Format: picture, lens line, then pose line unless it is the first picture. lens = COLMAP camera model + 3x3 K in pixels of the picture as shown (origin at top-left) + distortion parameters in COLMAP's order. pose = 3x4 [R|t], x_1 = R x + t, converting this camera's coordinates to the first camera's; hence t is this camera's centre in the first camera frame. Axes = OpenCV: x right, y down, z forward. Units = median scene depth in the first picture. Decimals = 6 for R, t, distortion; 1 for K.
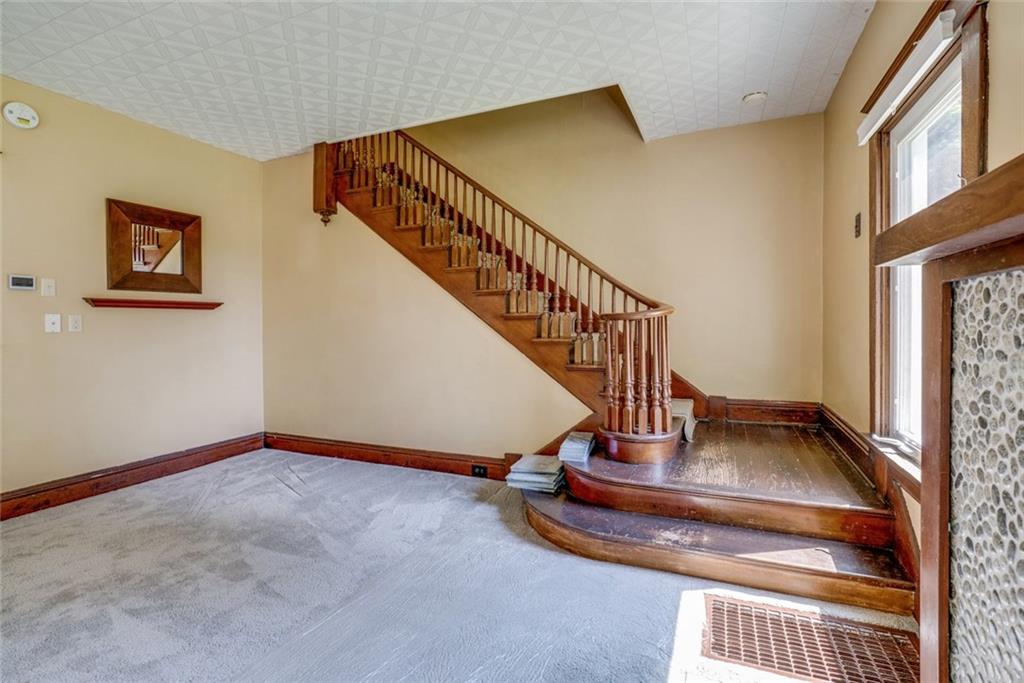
lens RADIAL K [[466.5, 0, 517.1], [0, 466.5, 333.8], [0, 0, 1]] dist [0.000064, 0.000157]
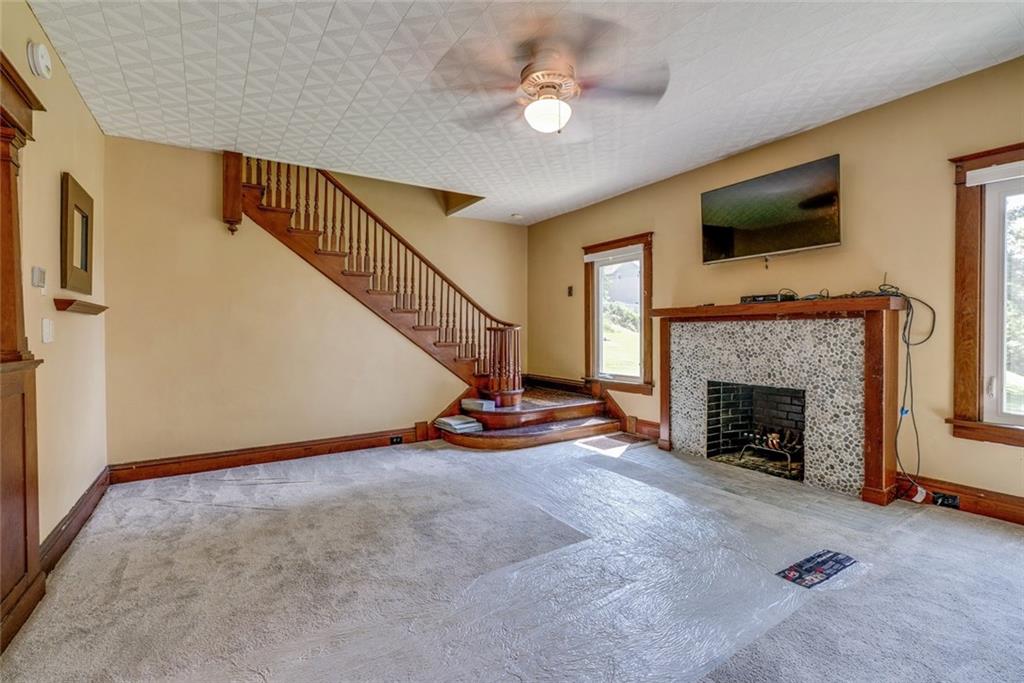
lens RADIAL K [[466.5, 0, 517.1], [0, 466.5, 333.8], [0, 0, 1]] dist [0.000064, 0.000157]
pose [[0.552460, -0.000122, 0.833539, -1.070385], [0.018564, 0.999754, -0.012158, 0.004682], [-0.833333, 0.022190, 0.552326, -0.064103]]
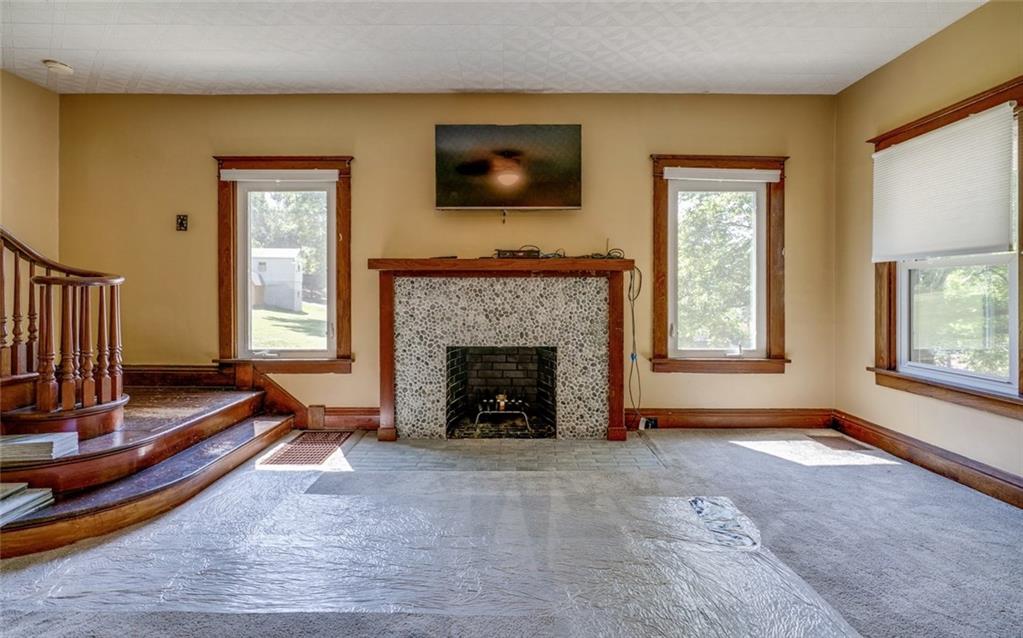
lens RADIAL K [[471.7, 0, 507.1], [0, 471.7, 292.1], [0, 0, 1]] dist [-0.004785, -0.000043]
pose [[-0.397899, 0.001812, 0.917427, -0.782990], [0.019925, 0.999779, 0.006667, -0.004186], [-0.917213, 0.020932, -0.397847, 0.511745]]
